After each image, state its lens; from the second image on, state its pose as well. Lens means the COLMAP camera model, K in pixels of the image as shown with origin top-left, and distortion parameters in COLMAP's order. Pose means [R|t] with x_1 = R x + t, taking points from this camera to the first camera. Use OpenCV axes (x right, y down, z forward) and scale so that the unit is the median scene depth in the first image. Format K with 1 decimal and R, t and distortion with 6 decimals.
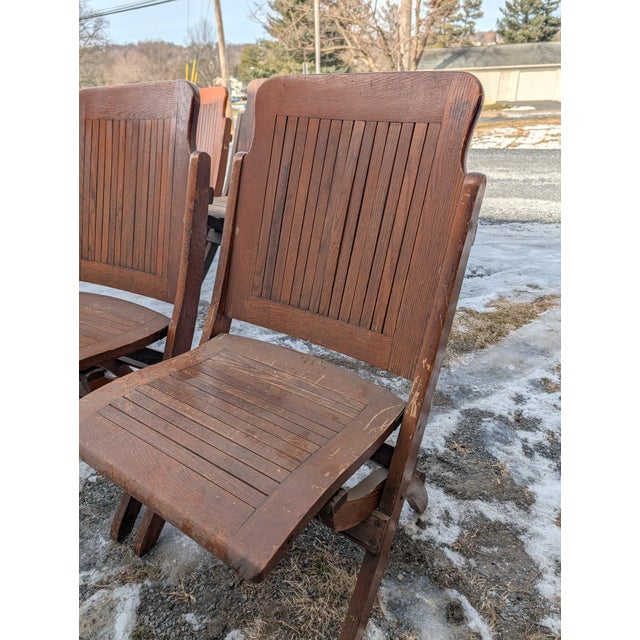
lens RADIAL K [[471.2, 0, 319.3], [0, 471.2, 317.4], [0, 0, 1]] dist [0.019199, -0.017709]
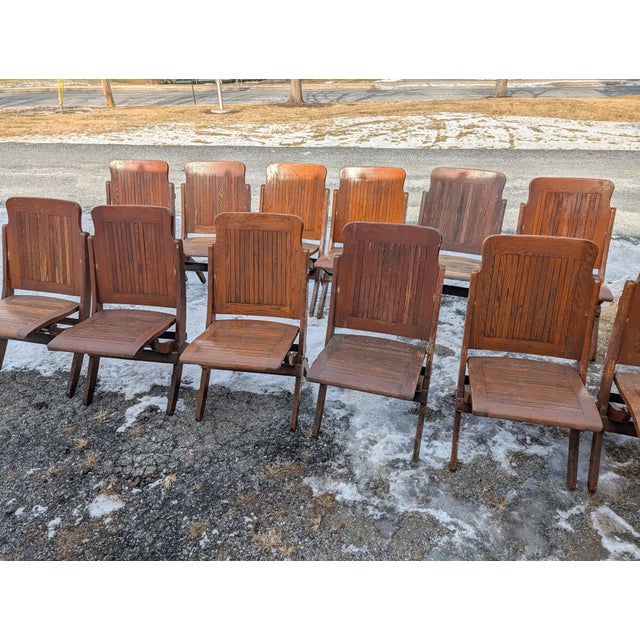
lens RADIAL K [[471.2, 0, 332.1], [0, 471.2, 323.8], [0, 0, 1]] dist [0.019199, -0.017709]
pose [[0.949909, -0.140689, 0.279071, -1.651949], [0.116842, 0.988062, 0.100405, -0.446415], [-0.289865, -0.062768, 0.955007, -0.441668]]
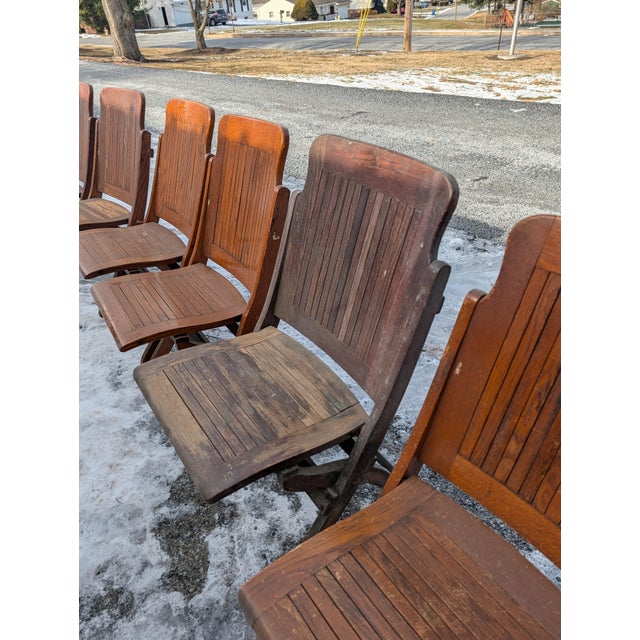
lens RADIAL K [[470.7, 0, 325.7], [0, 470.7, 324.9], [0, 0, 1]] dist [0.013315, -0.010100]
pose [[0.944600, 0.175038, -0.277654, 0.081941], [-0.126409, 0.974687, 0.184409, -0.761136], [0.302905, -0.139095, 0.942816, 0.940123]]
